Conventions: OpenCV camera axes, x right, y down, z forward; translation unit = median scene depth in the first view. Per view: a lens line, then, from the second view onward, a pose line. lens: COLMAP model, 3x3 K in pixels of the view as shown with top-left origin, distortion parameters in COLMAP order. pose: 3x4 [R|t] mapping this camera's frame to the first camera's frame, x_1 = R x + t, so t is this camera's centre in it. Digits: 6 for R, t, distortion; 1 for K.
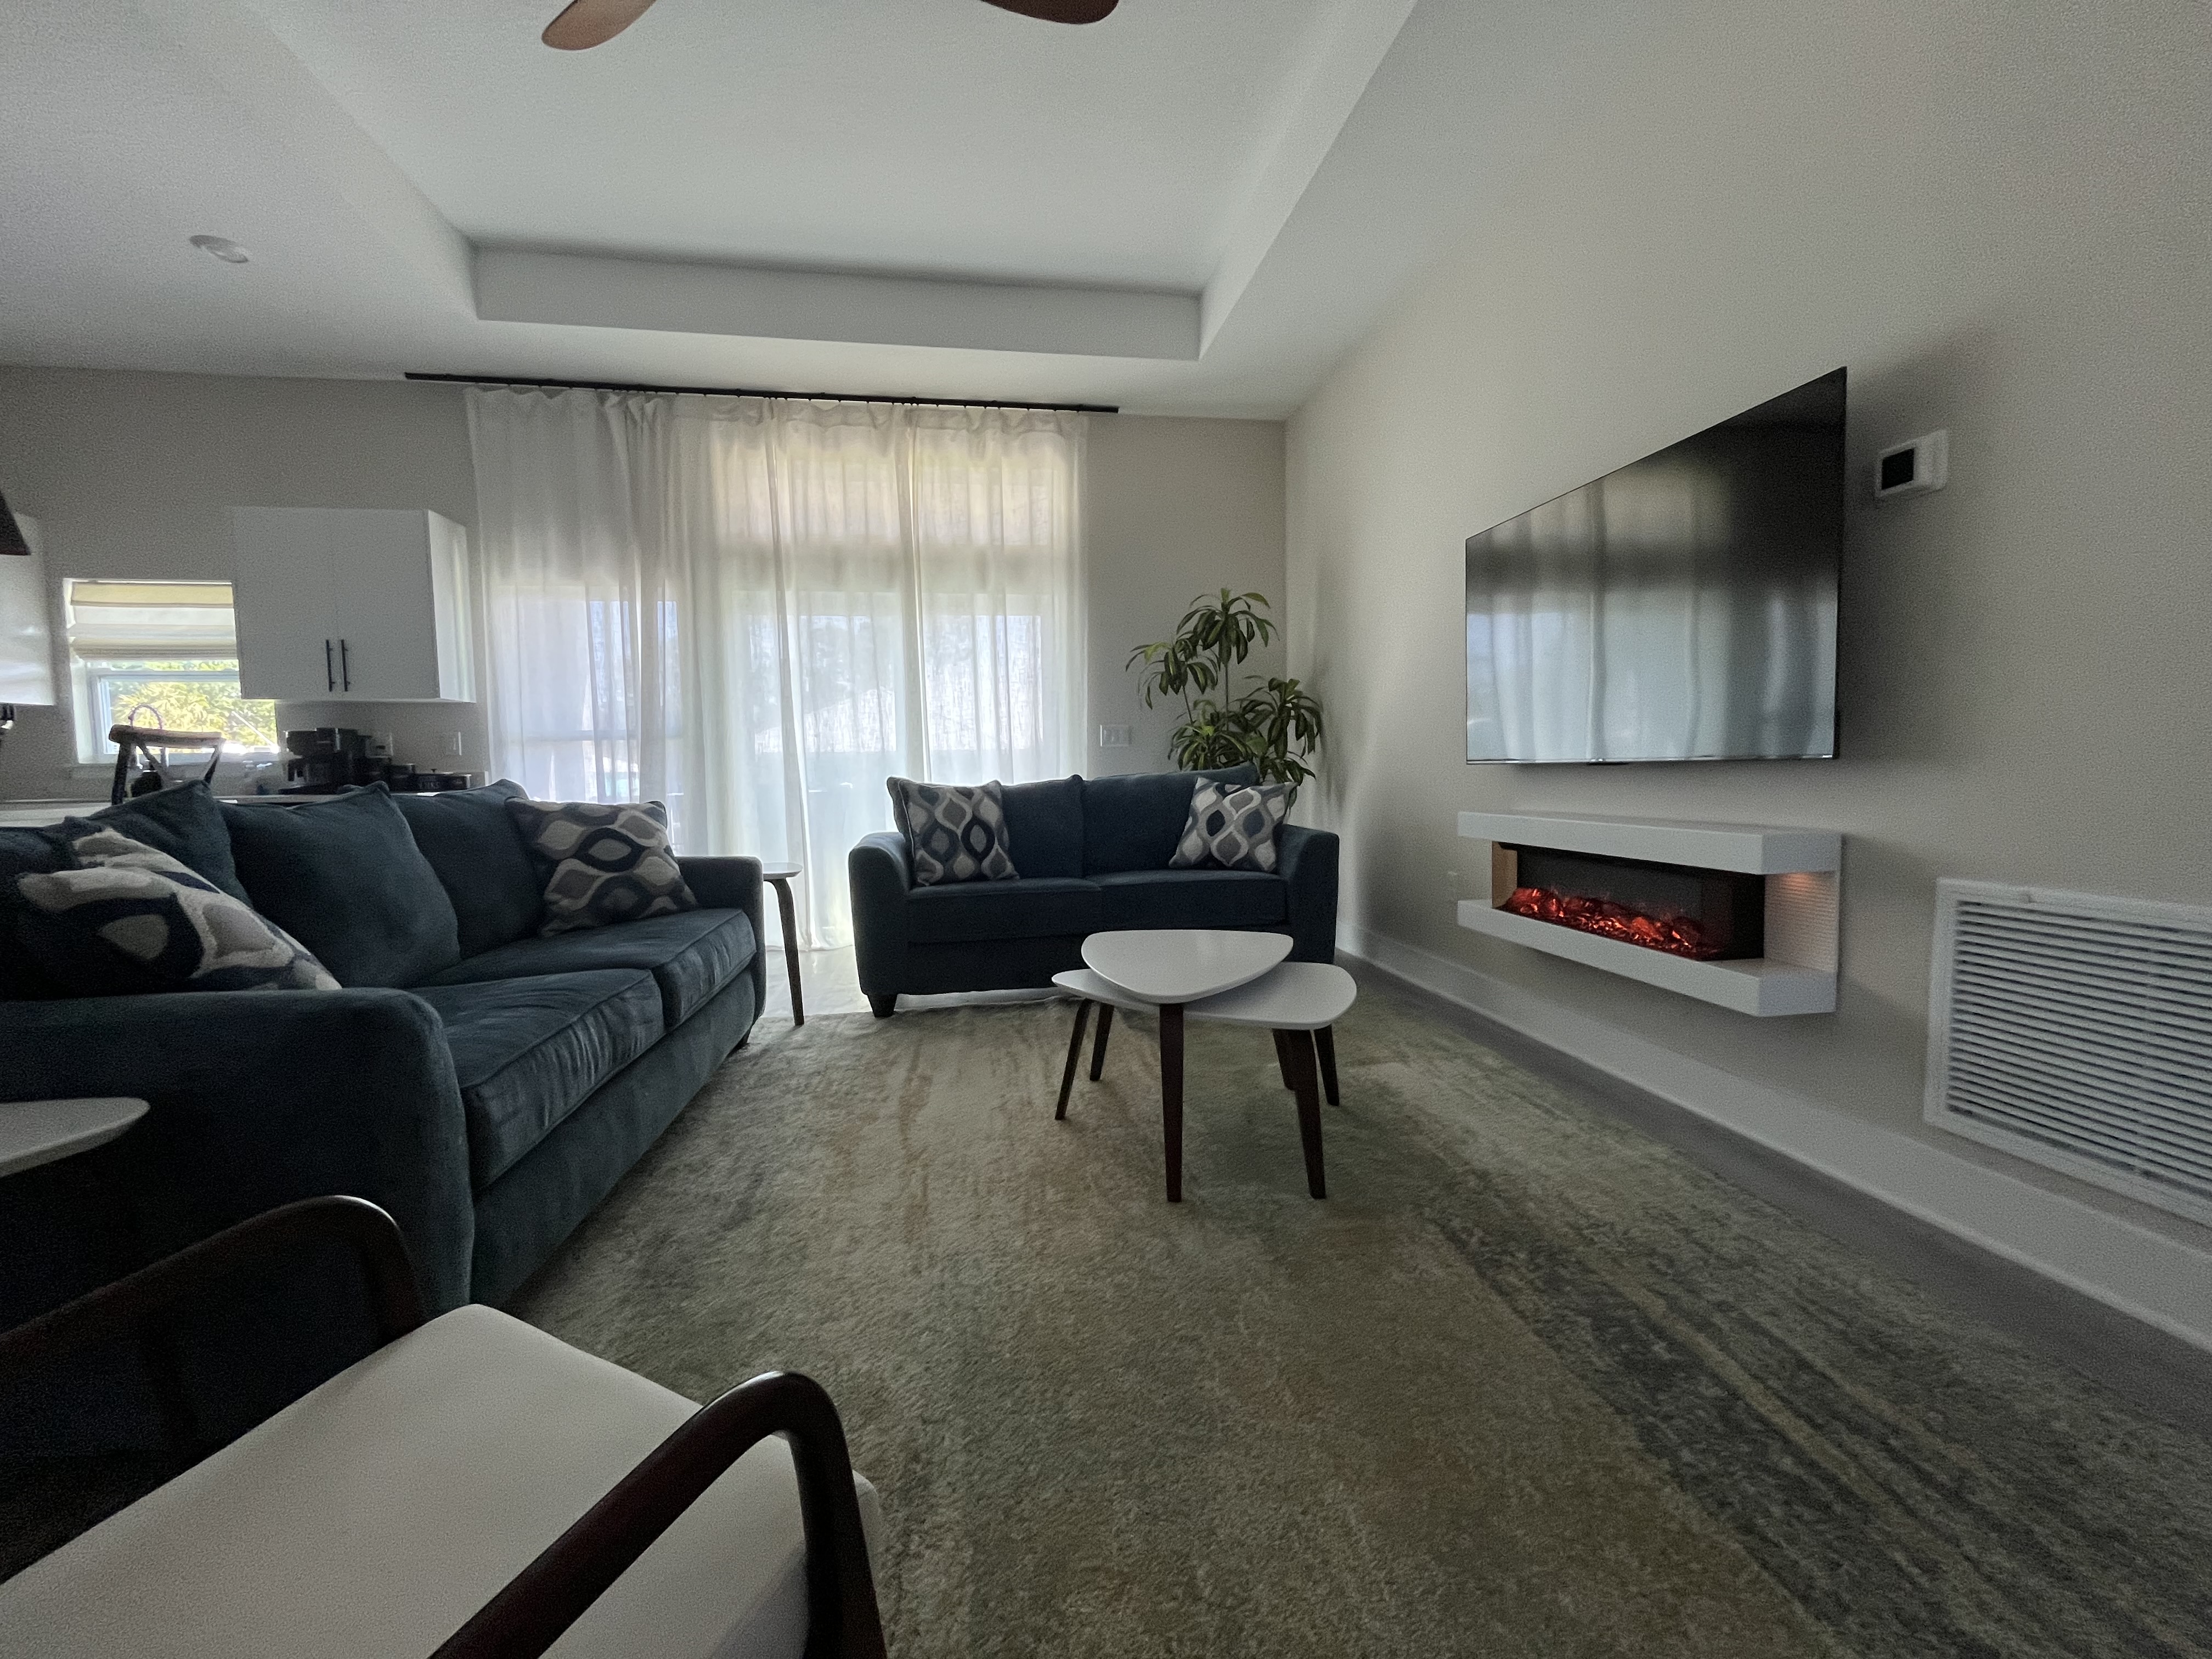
lens RADIAL K [[905.8, 0, 1106.0], [0, 905.8, 829.5], [0, 0, 1]] dist [-0.003945, -0.000146]
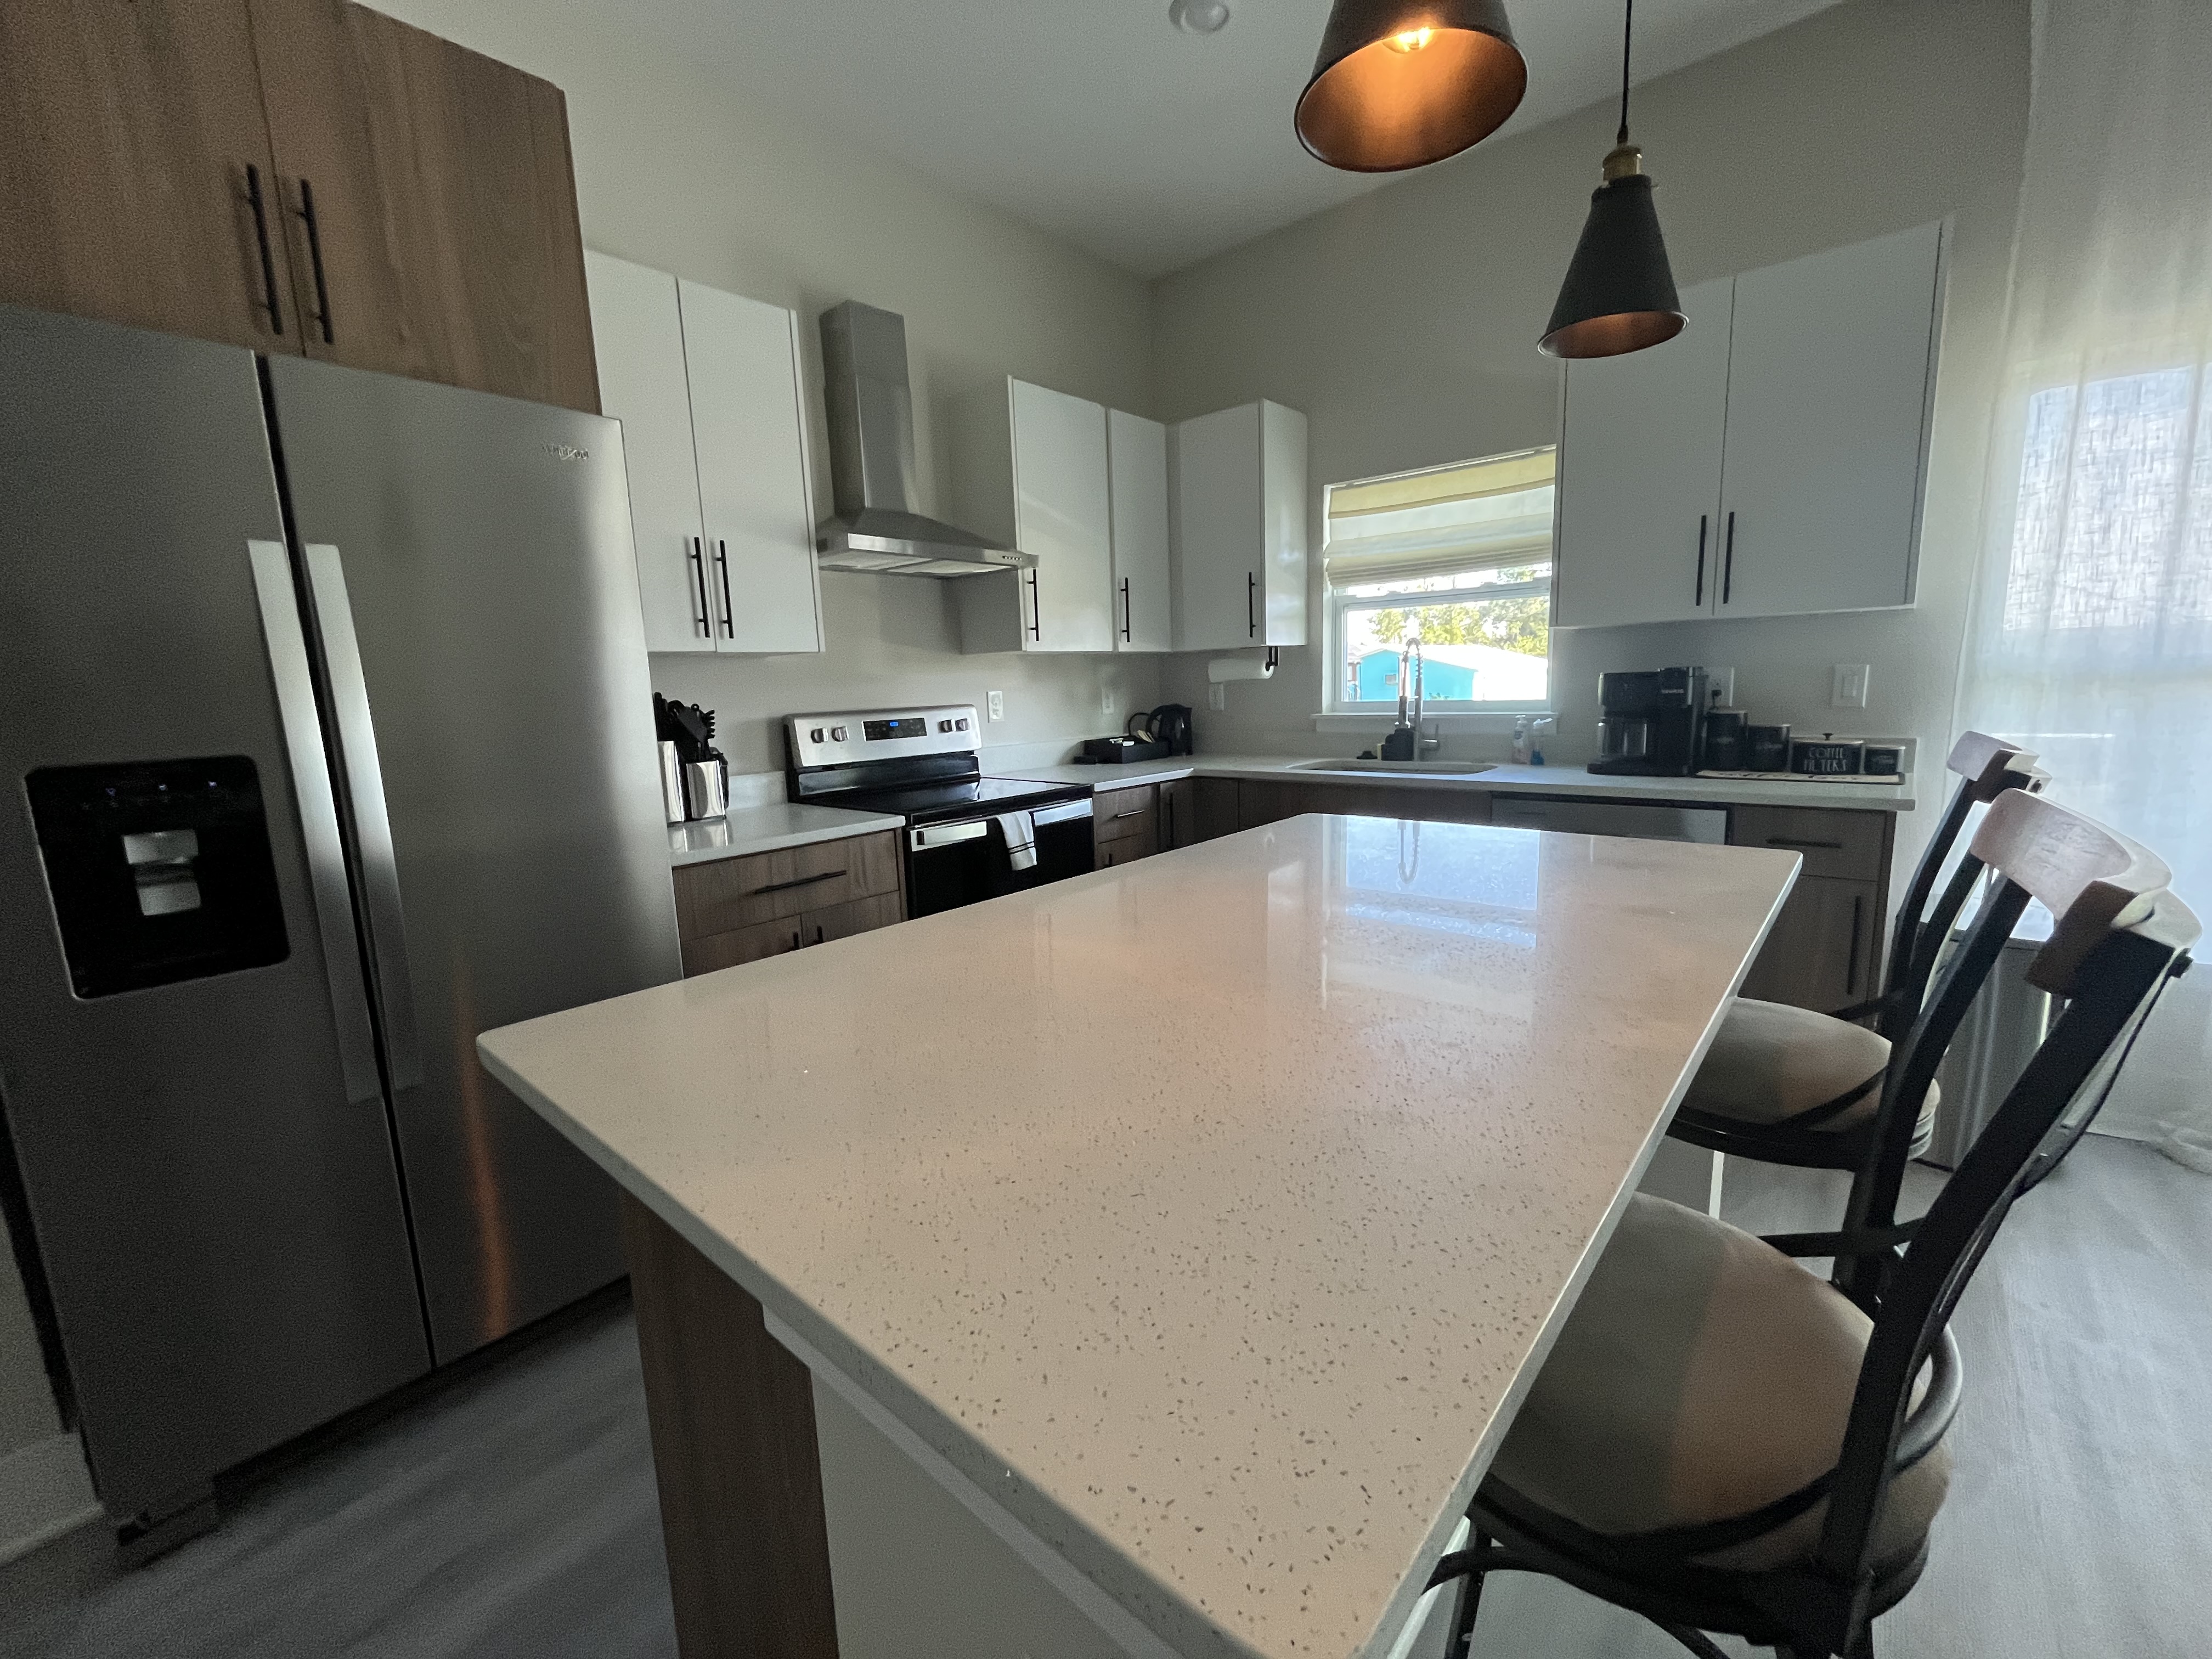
lens RADIAL K [[905.8, 0, 1106.0], [0, 905.8, 829.5], [0, 0, 1]] dist [-0.003945, -0.000146]
pose [[0.639384, 0.118816, -0.759651, -0.636229], [-0.033890, 0.991383, 0.126536, -0.068105], [0.768140, -0.055160, 0.637902, 0.311866]]
